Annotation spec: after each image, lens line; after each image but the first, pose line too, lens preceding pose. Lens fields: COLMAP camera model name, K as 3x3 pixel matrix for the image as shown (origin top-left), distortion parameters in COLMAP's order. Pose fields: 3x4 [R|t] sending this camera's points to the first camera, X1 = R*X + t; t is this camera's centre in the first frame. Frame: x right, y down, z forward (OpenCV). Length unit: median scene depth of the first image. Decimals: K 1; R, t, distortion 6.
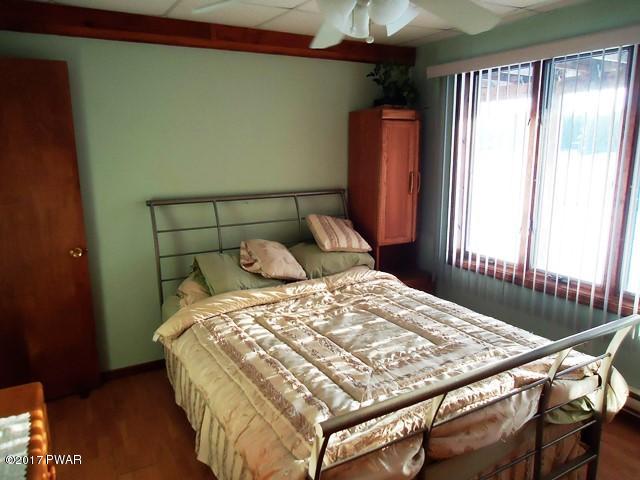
lens RADIAL K [[465.6, 0, 322.6], [0, 465.6, 238.8], [0, 0, 1]] dist [-0.007470, -0.004211]
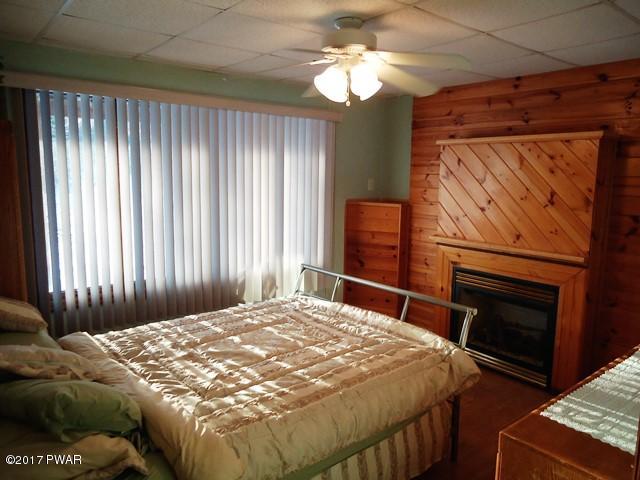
lens RADIAL K [[465.6, 0, 322.6], [0, 465.6, 238.8], [0, 0, 1]] dist [-0.007470, -0.004211]
pose [[-0.160954, -0.135468, 0.977621, -0.950881], [0.180837, 0.969719, 0.164146, -0.187462], [-0.970253, 0.203210, -0.131583, 0.939942]]
